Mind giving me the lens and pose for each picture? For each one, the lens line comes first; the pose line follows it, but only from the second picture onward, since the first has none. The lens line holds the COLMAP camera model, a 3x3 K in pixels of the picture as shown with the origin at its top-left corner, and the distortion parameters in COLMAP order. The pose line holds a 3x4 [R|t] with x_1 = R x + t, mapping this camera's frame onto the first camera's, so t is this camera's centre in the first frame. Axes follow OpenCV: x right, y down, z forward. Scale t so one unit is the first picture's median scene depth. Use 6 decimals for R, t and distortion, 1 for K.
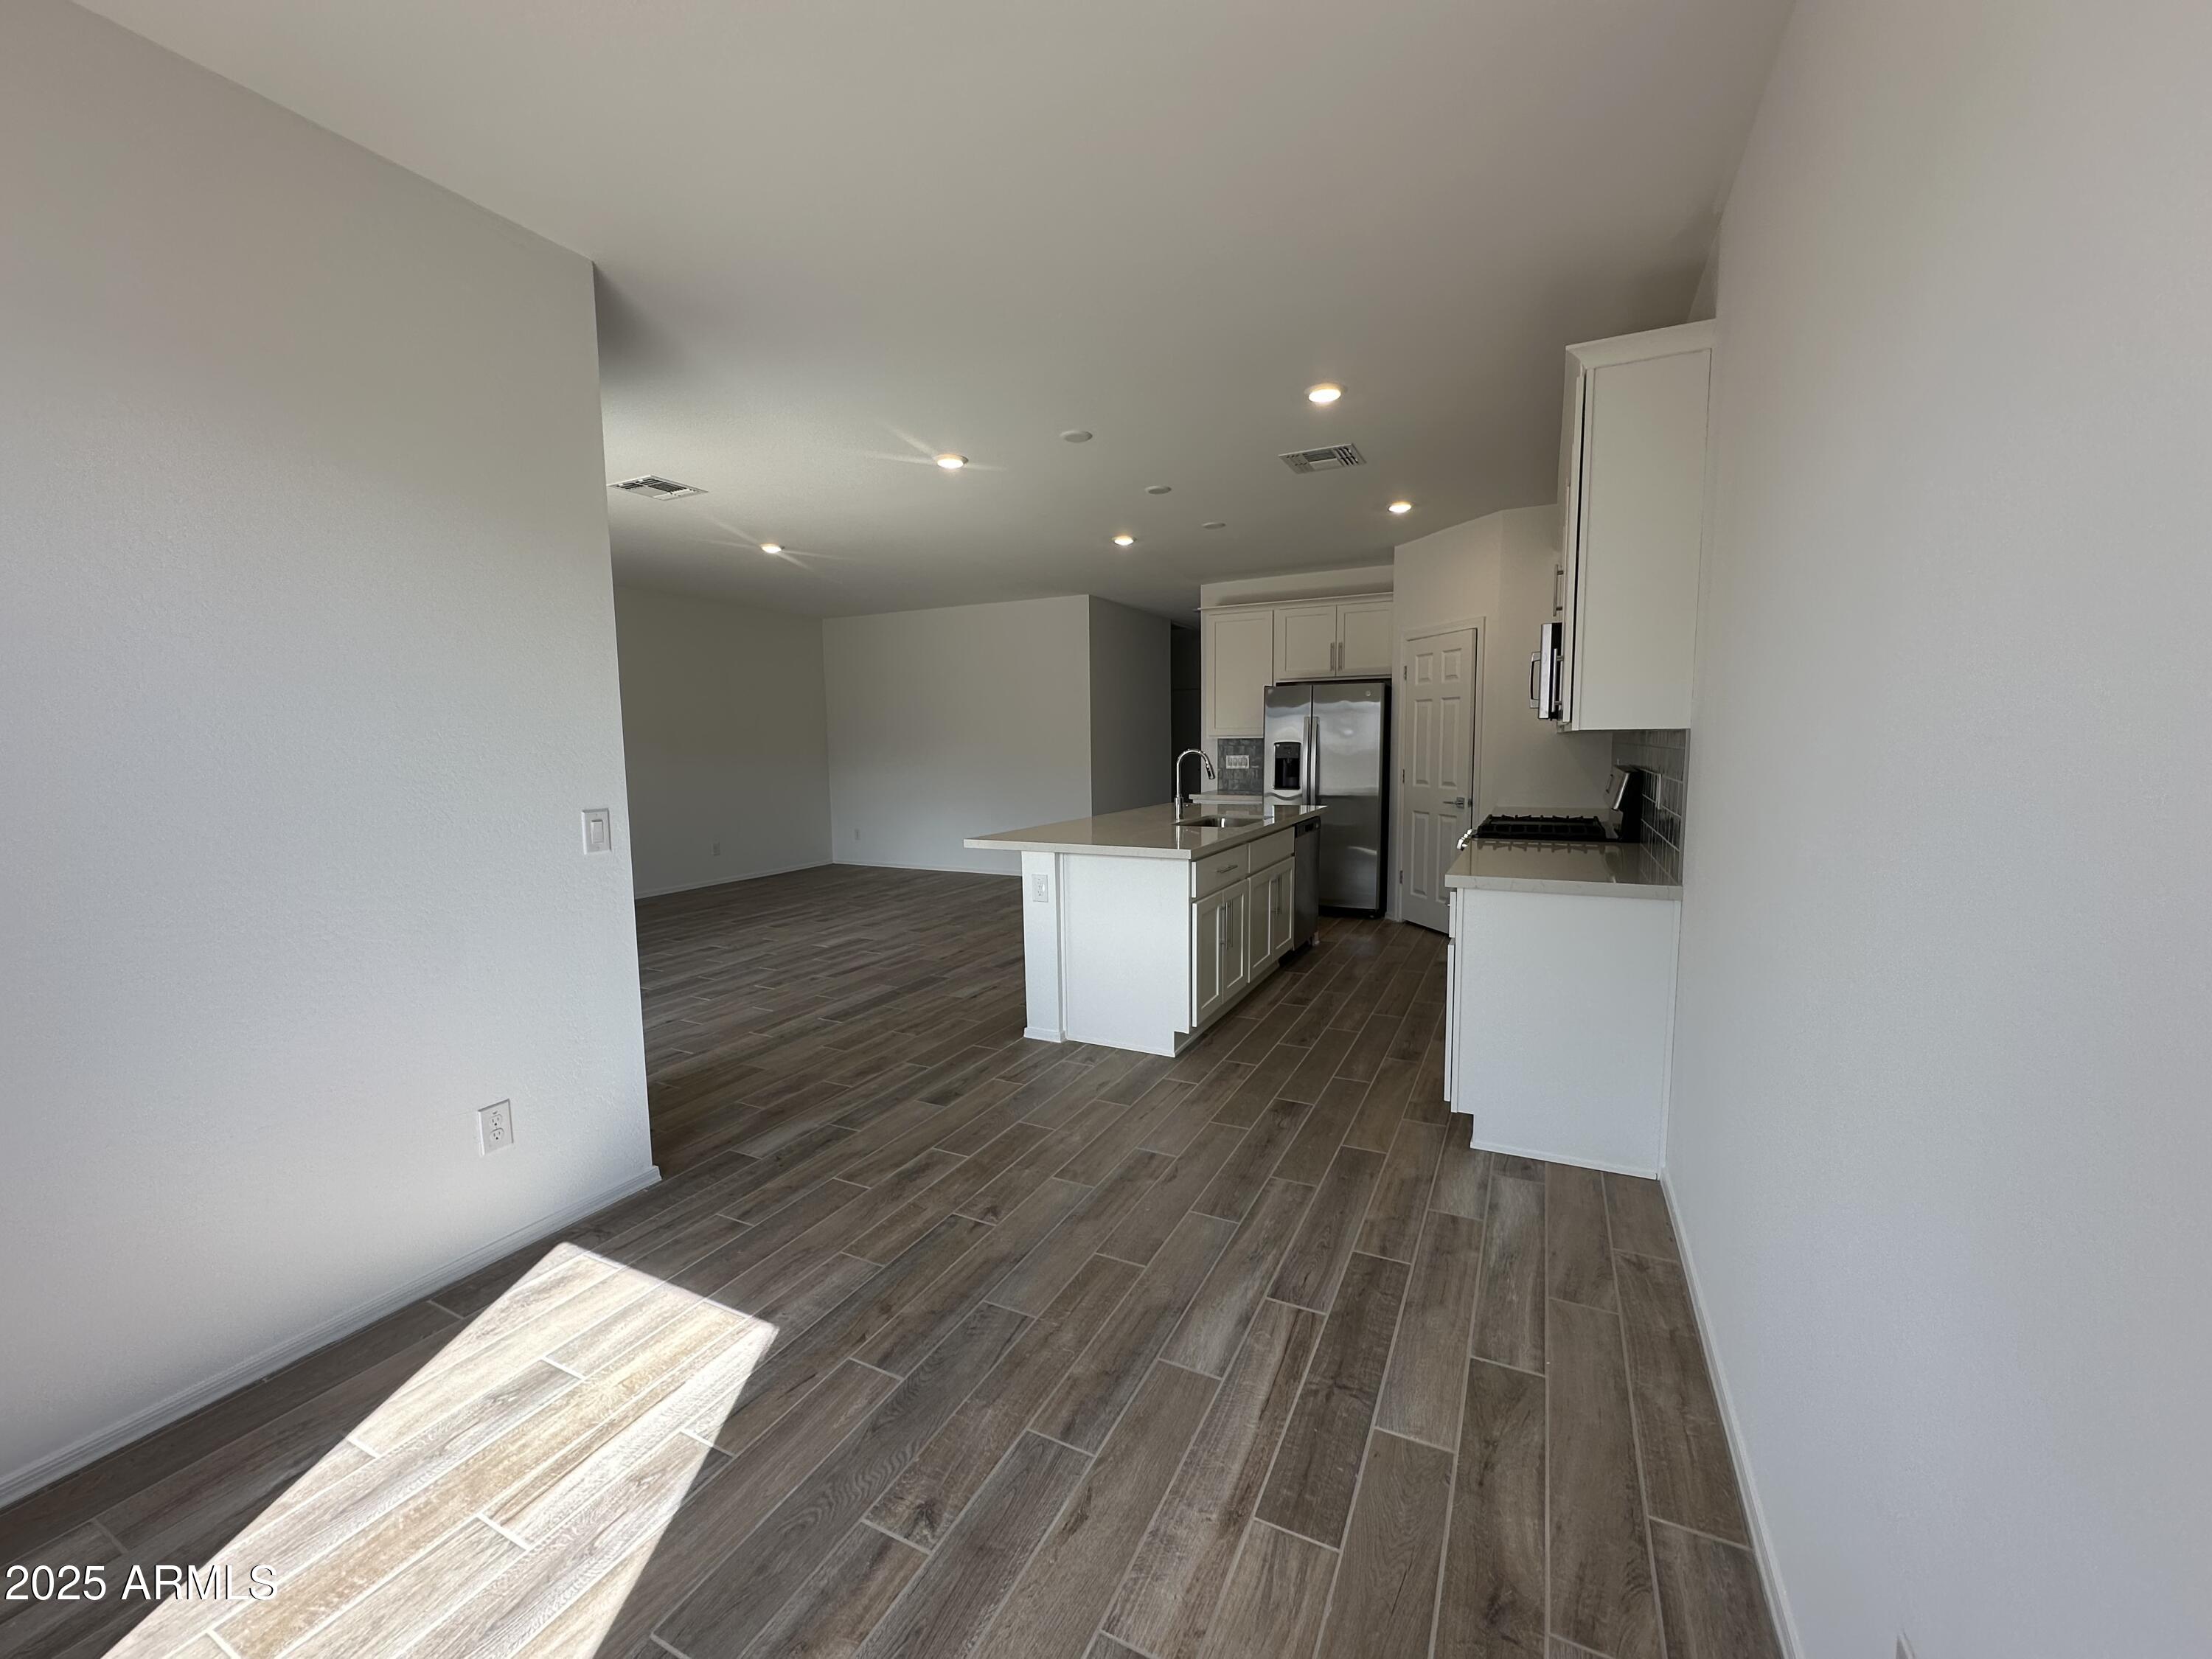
lens RADIAL K [[881.2, 0, 1106.0], [0, 881.2, 829.5], [0, 0, 1]] dist [-0.005290, 0.002201]
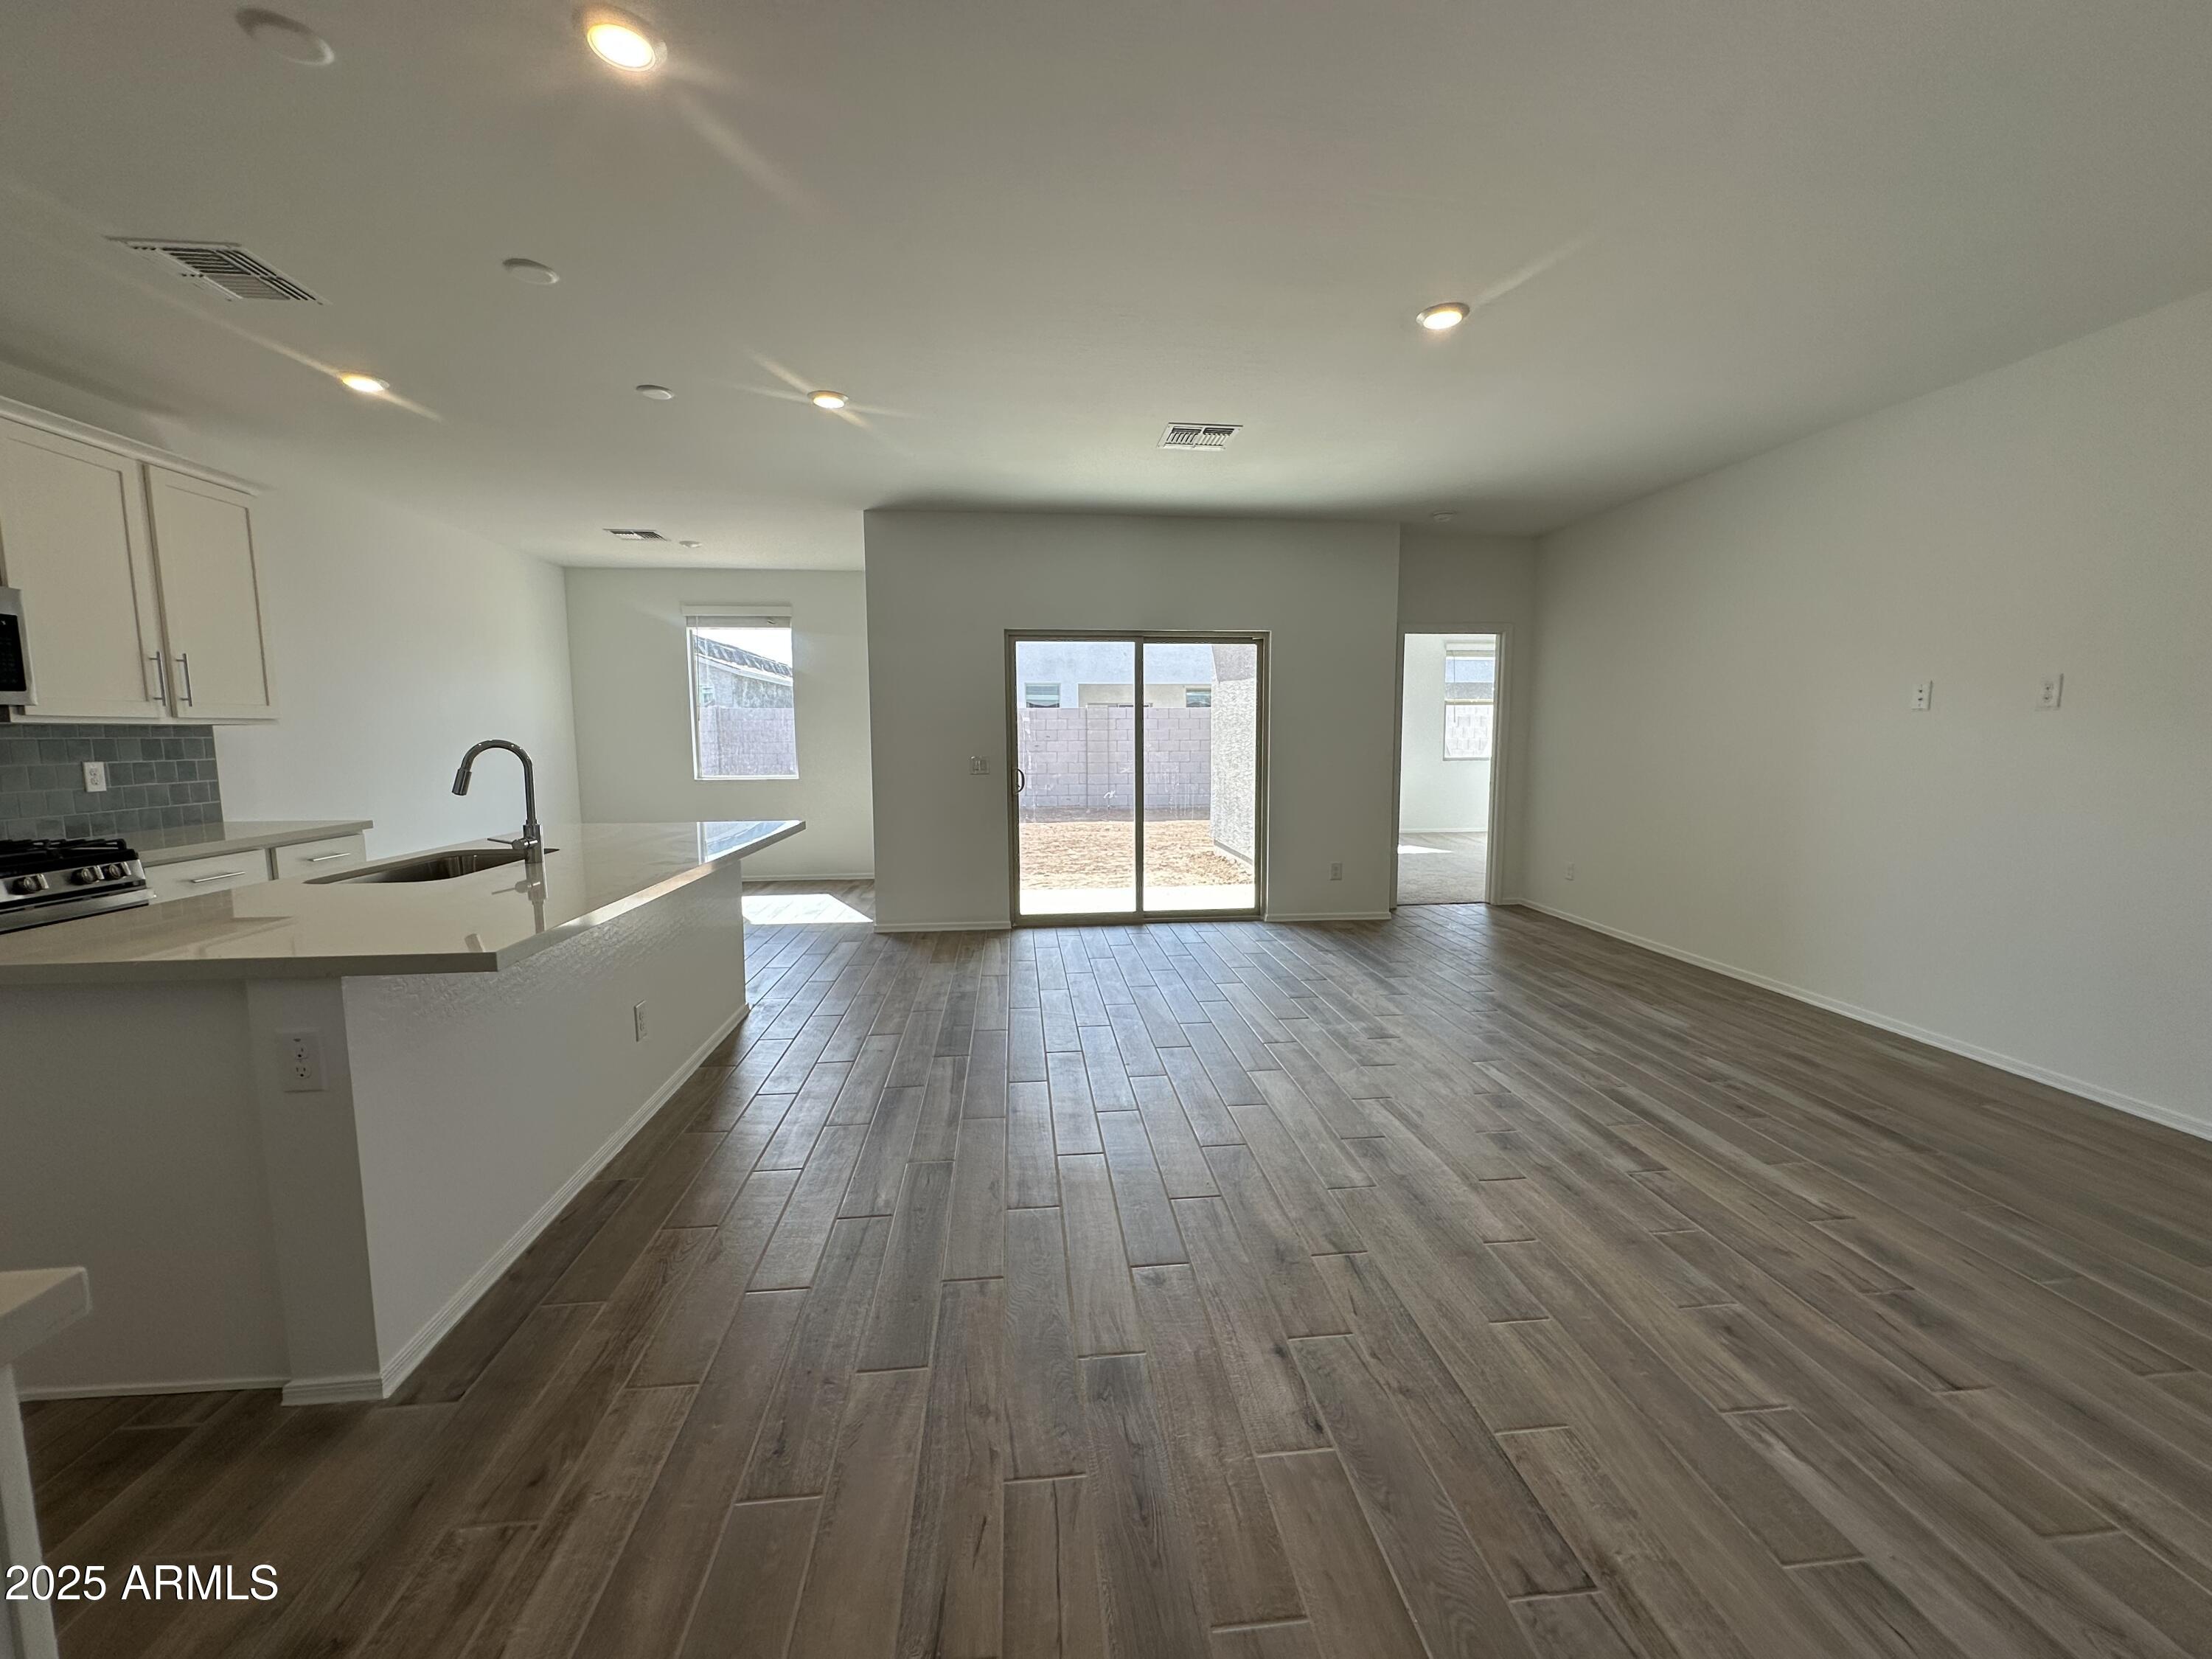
lens RADIAL K [[881.2, 0, 1106.0], [0, 881.2, 829.5], [0, 0, 1]] dist [-0.005290, 0.002201]
pose [[-0.845168, 0.073756, -0.529387, 0.175653], [-0.039231, 0.979202, 0.199059, -0.402808], [0.533058, 0.189007, -0.824697, 4.152847]]
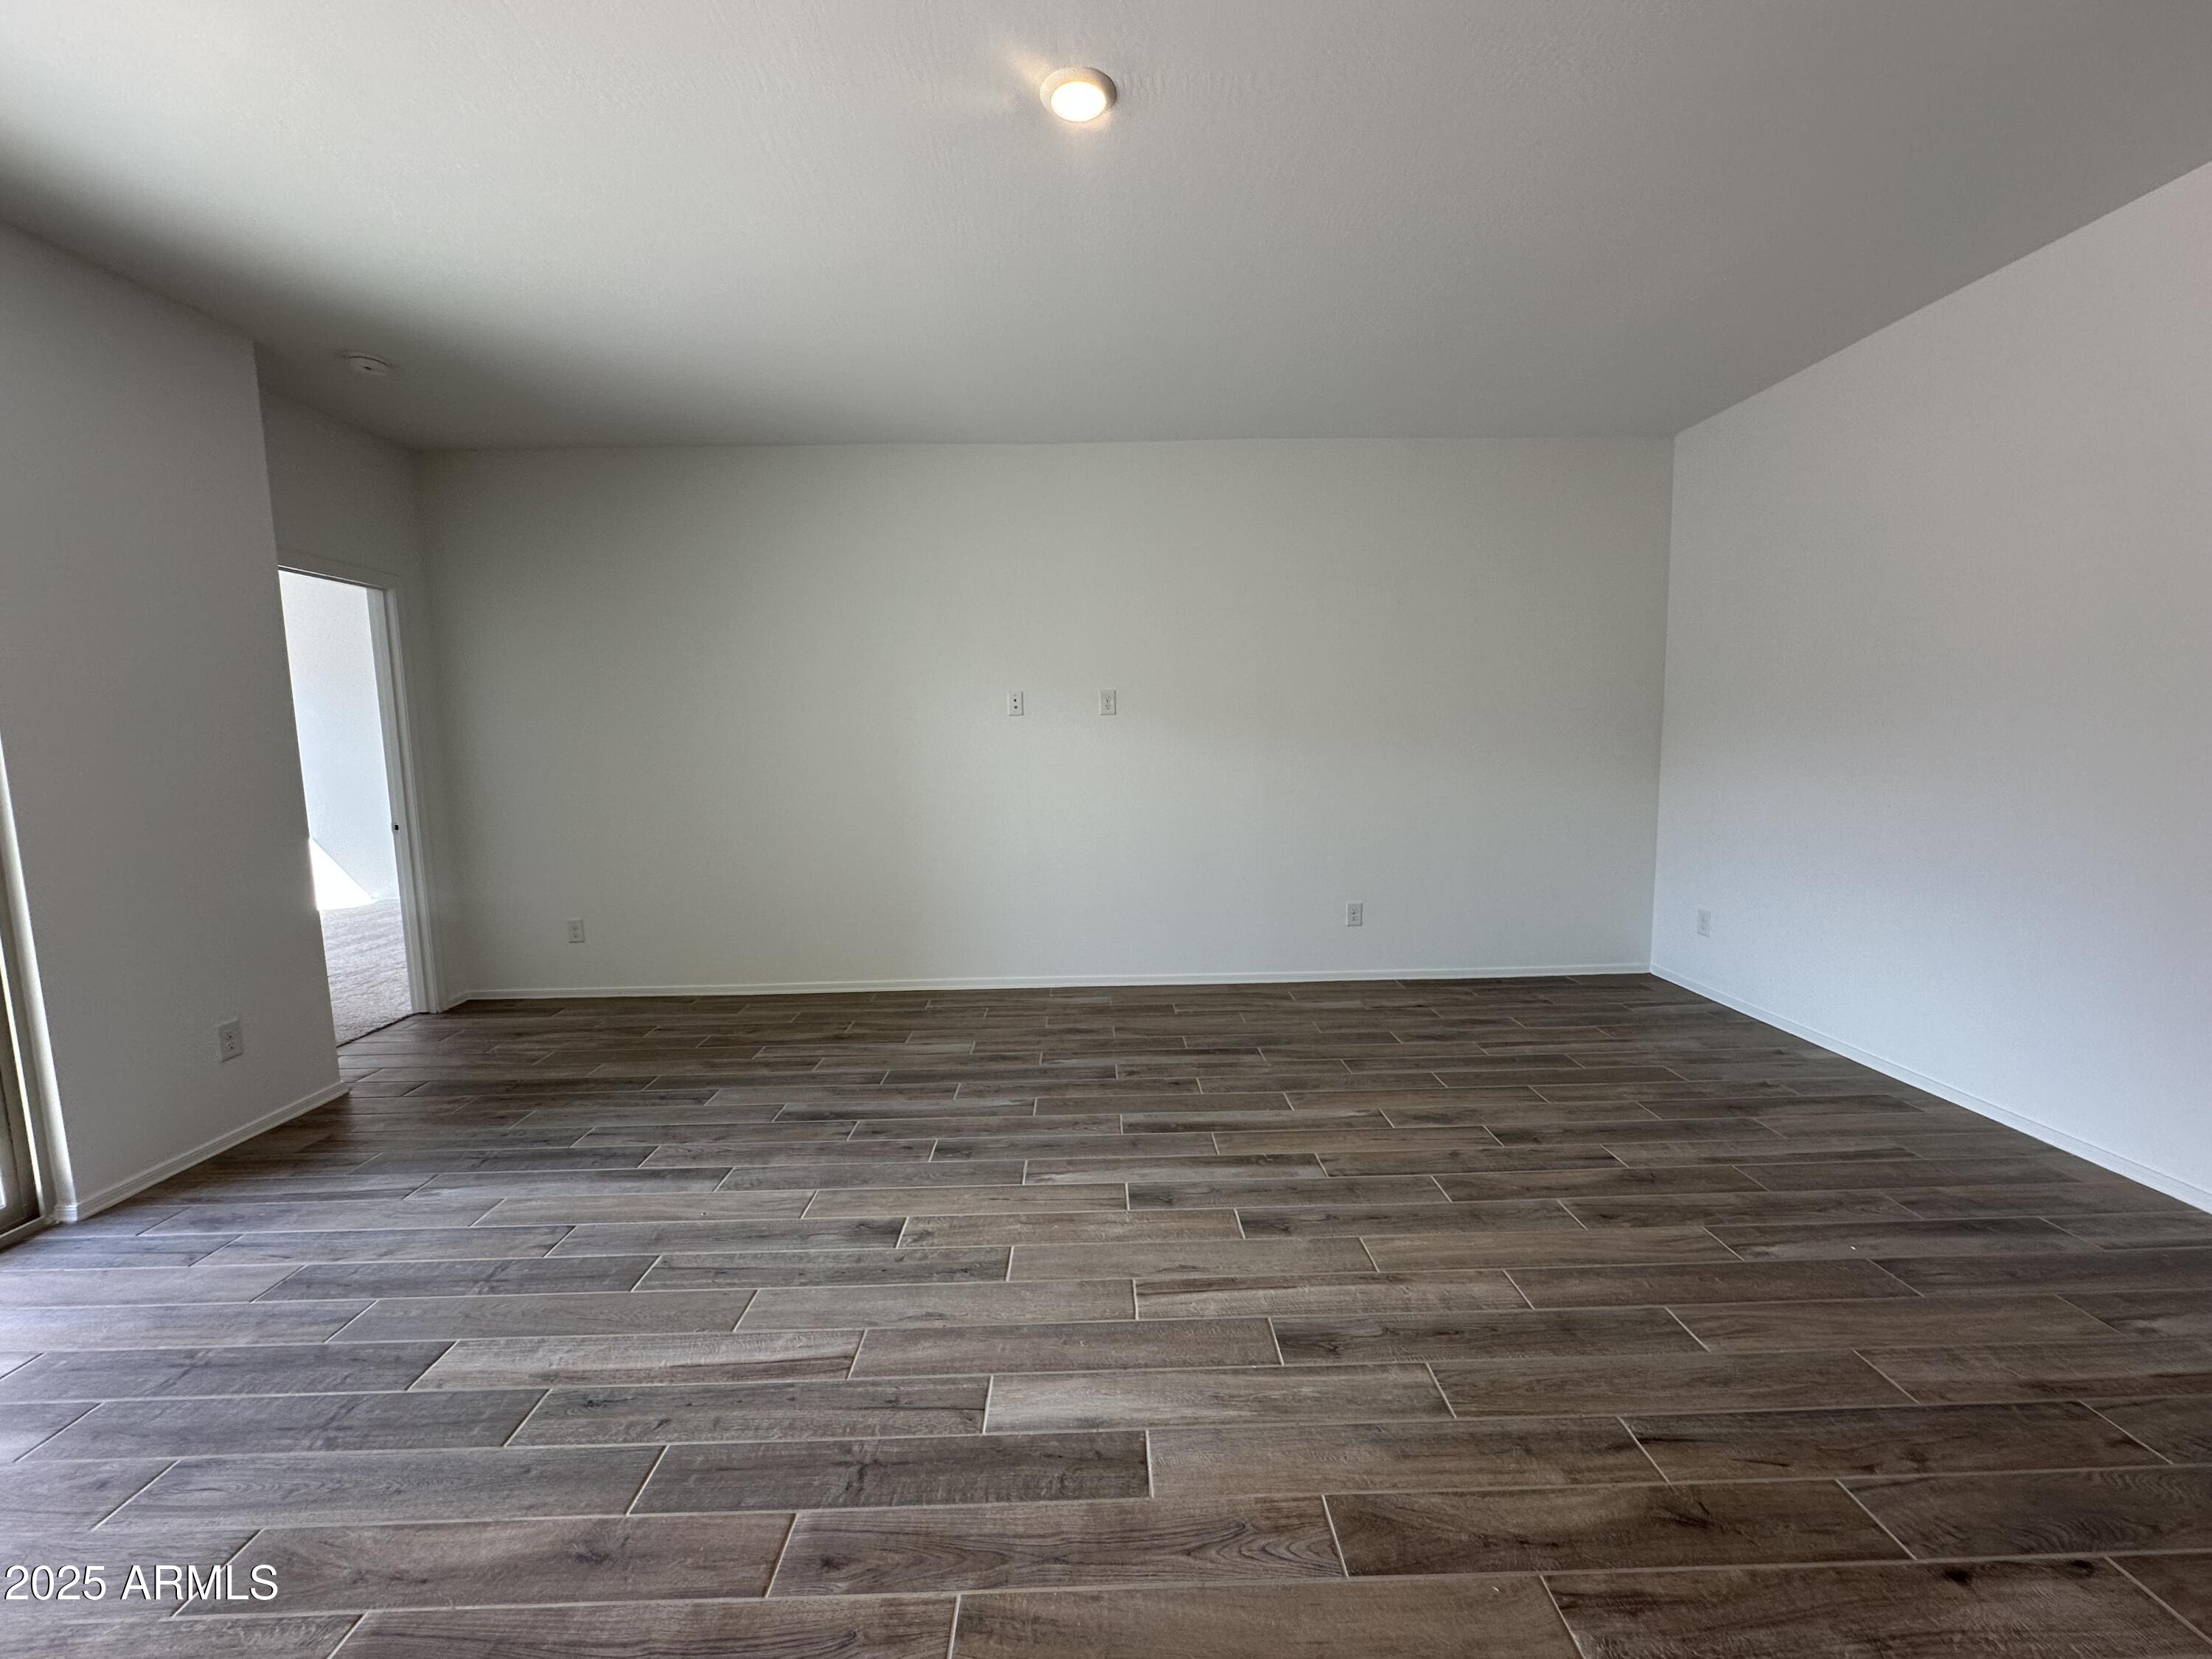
lens RADIAL K [[881.2, 0, 1106.0], [0, 881.2, 829.5], [0, 0, 1]] dist [-0.005290, 0.002201]
pose [[0.460127, 0.100181, -0.882183, -0.204635], [-0.075410, 0.994433, 0.073596, -0.244006], [0.884645, 0.032662, 0.465120, 2.664822]]
